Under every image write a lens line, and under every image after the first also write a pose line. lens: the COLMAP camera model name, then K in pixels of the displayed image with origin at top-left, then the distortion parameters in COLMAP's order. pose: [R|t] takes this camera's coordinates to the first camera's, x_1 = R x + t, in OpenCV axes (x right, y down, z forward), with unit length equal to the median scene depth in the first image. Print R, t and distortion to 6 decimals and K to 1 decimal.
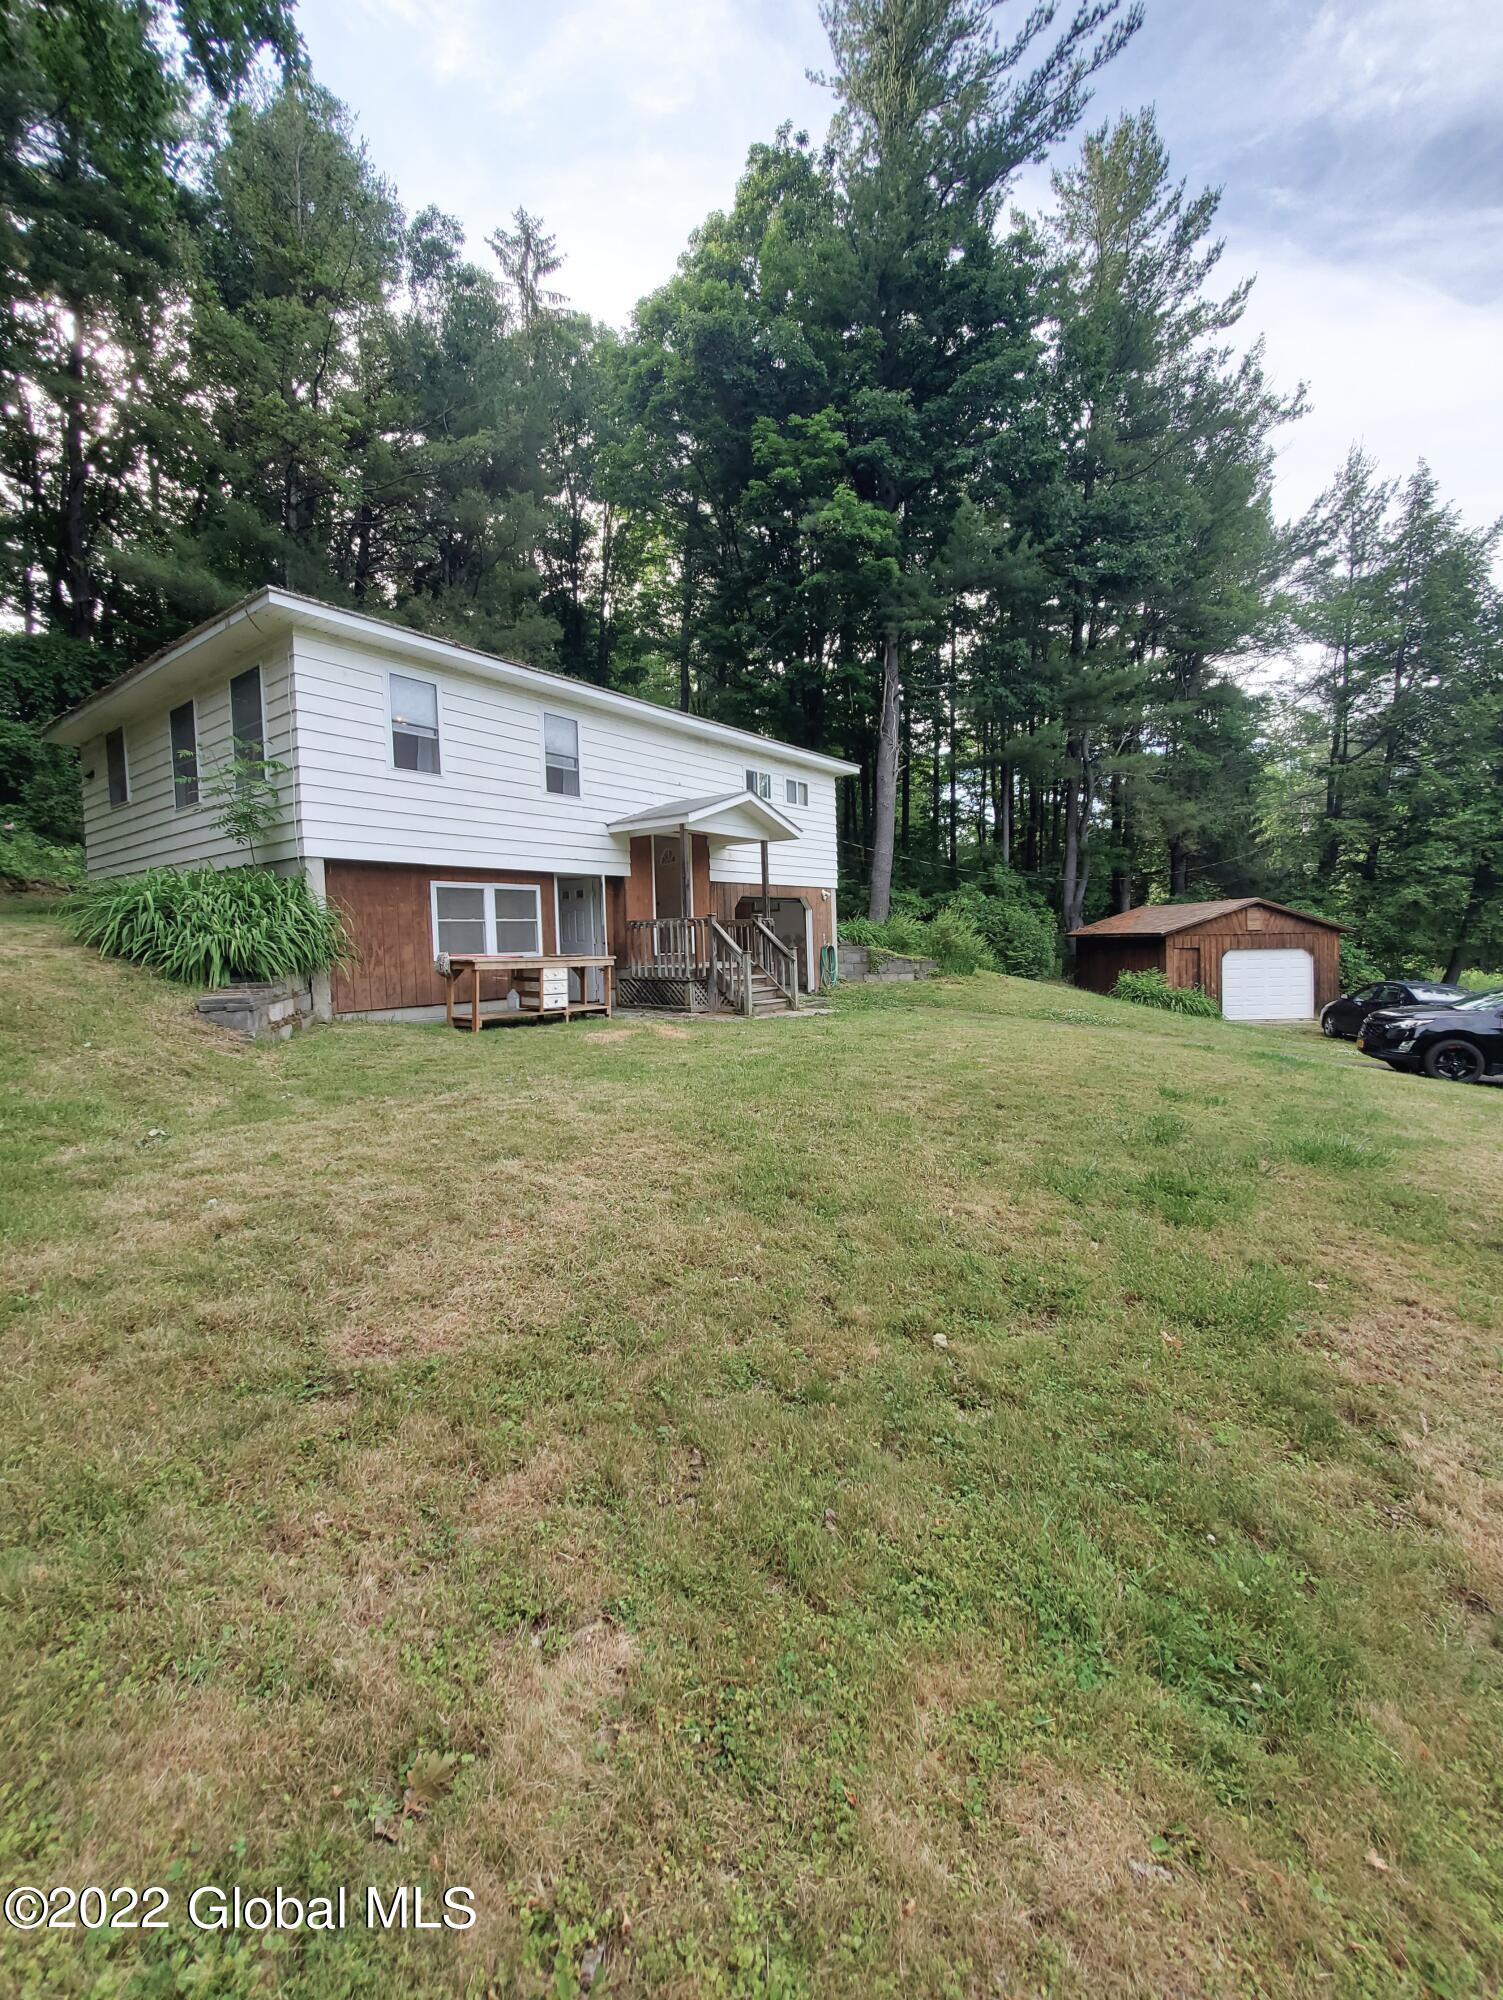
lens RADIAL K [[790.4, 0, 747.5], [0, 790.4, 978.5], [0, 0, 1]] dist [0.002642, -0.001395]
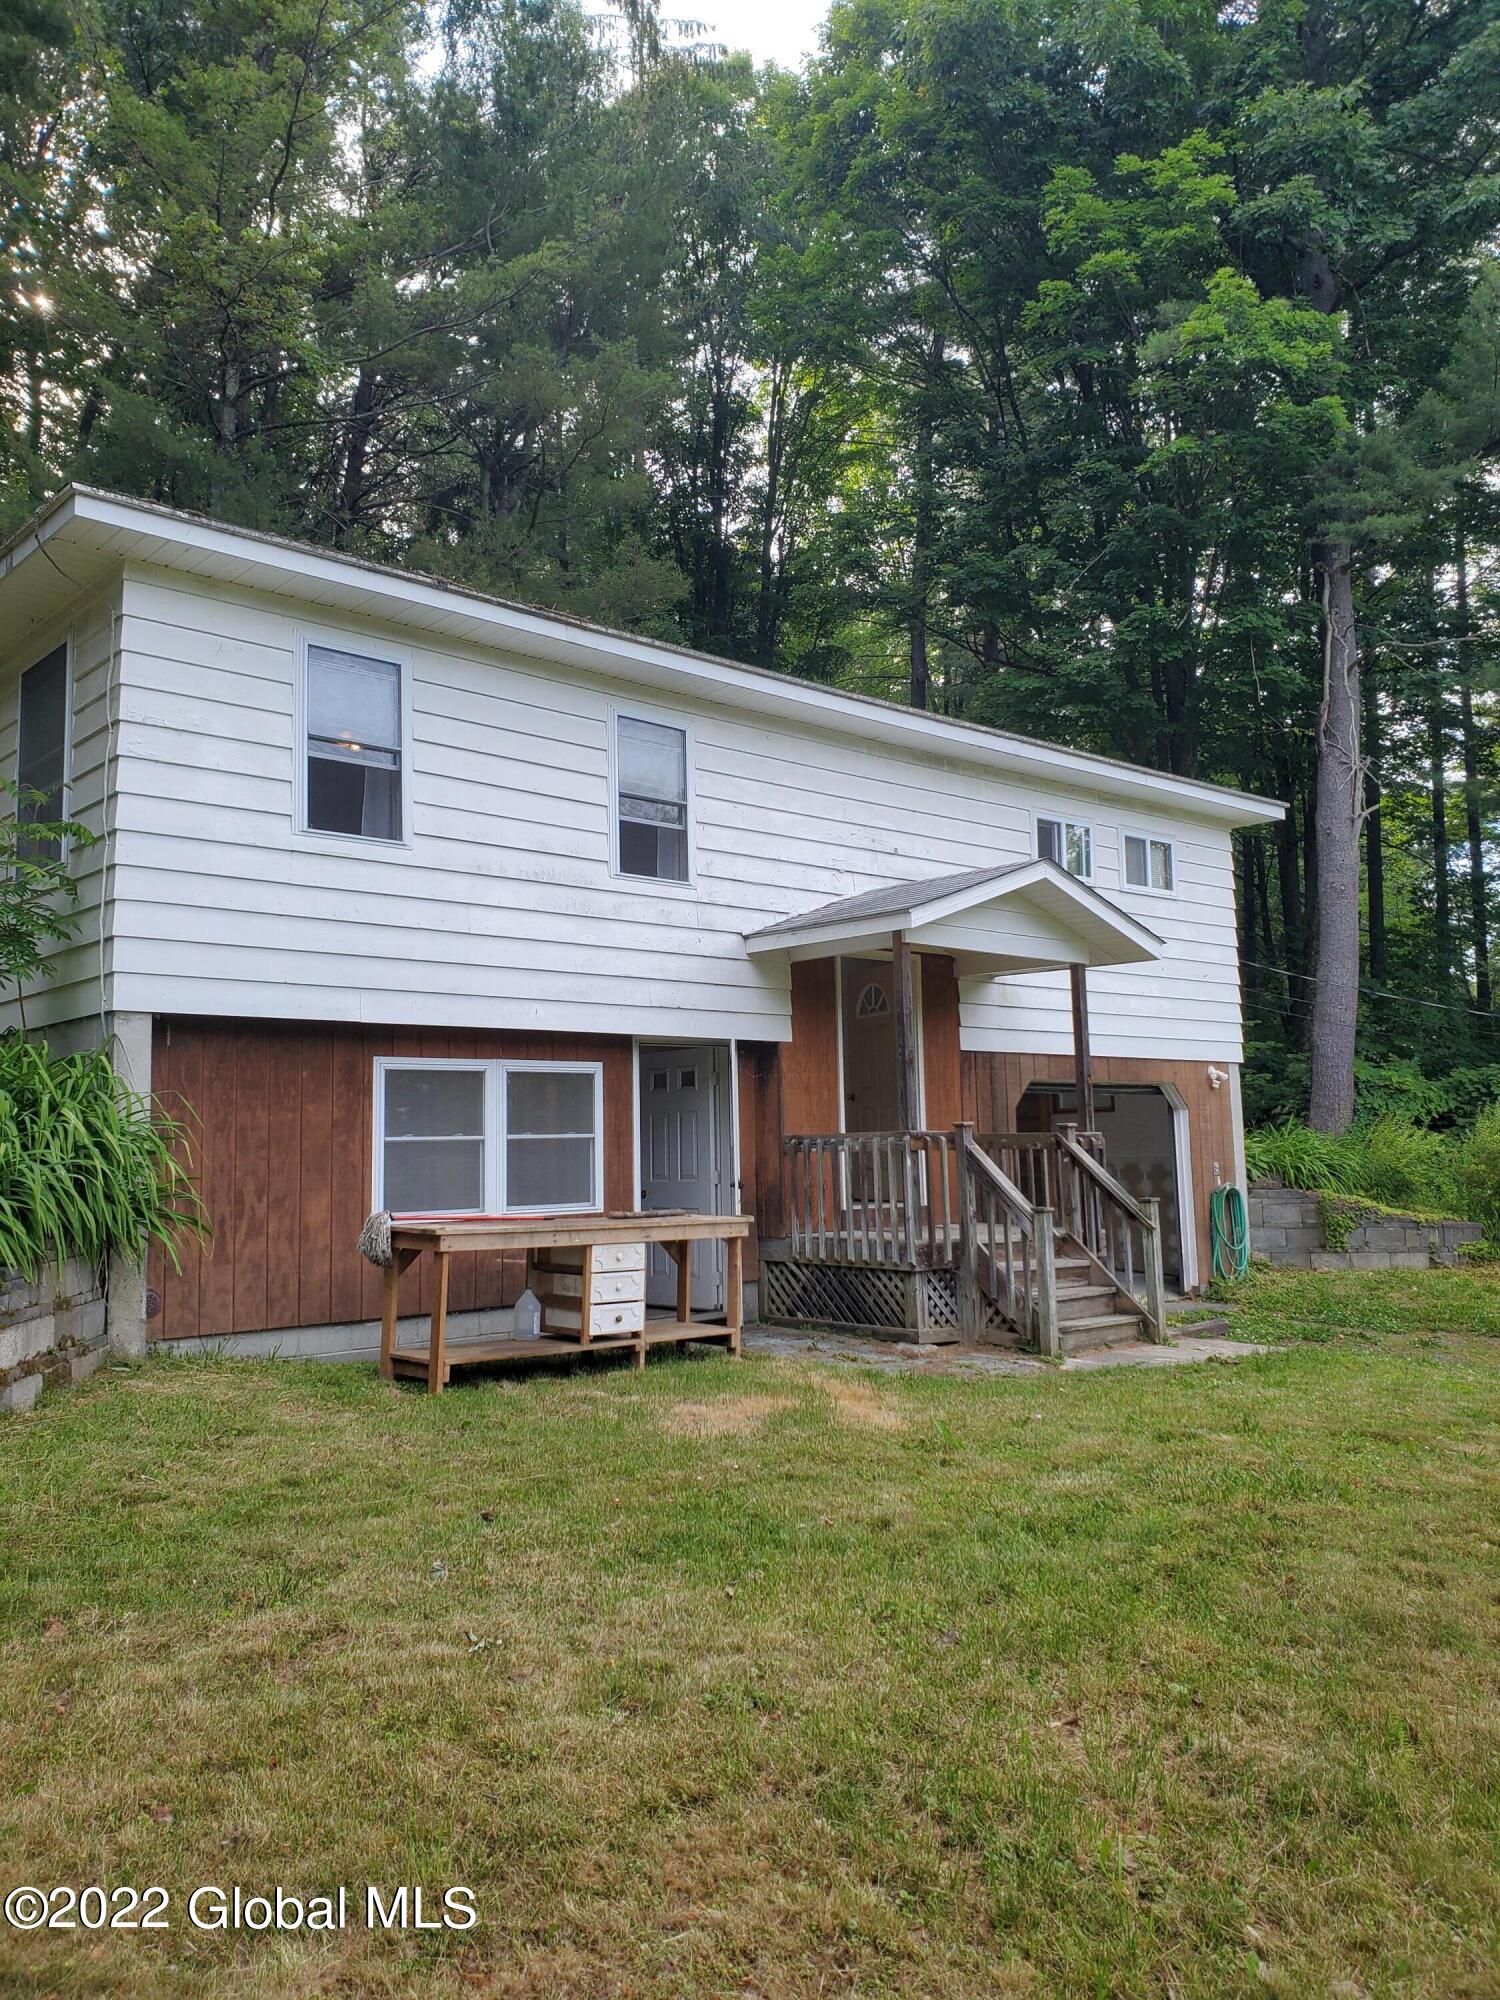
lens RADIAL K [[1544.7, 0, 761.1], [0, 1544.7, 988.6], [0, 0, 1]] dist [0.024584, -0.017772]
pose [[0.983460, -0.012657, -0.180683, 0.000861], [-0.015875, 0.987694, -0.155594, -0.011004], [0.180428, 0.155889, 0.971156, 0.060501]]
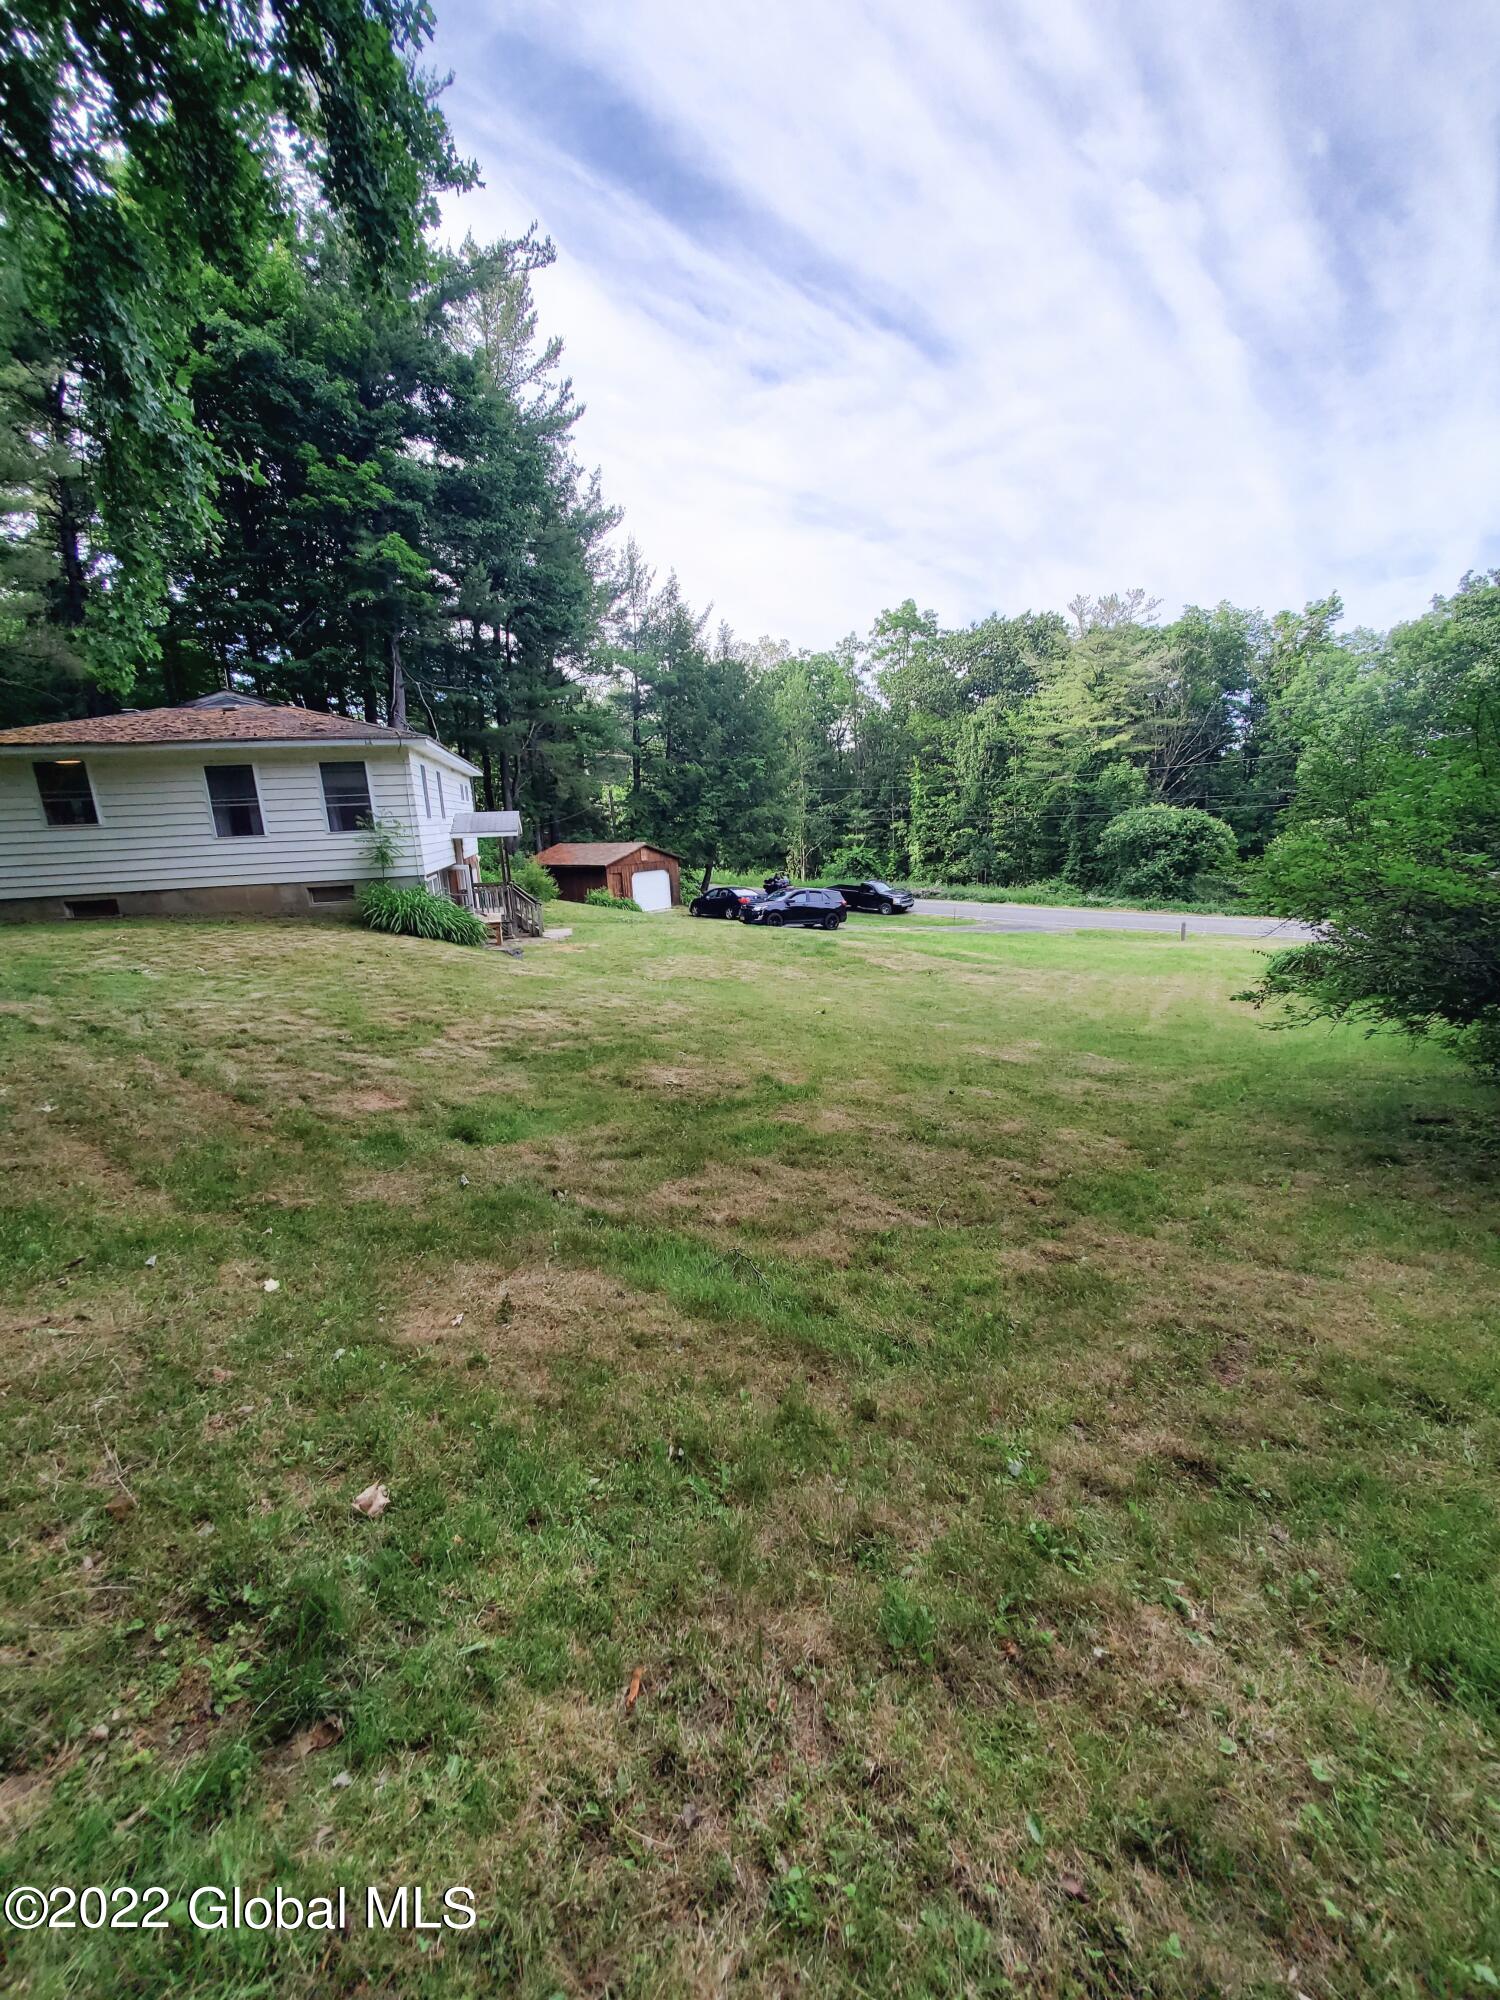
lens RADIAL K [[790.4, 0, 744.9], [0, 790.4, 991.5], [0, 0, 1]] dist [0.002642, -0.001395]
pose [[0.640545, -0.158268, 0.751434, -0.746989], [0.051845, 0.985211, 0.163313, -0.062181], [-0.766169, -0.065651, 0.639277, -0.417342]]
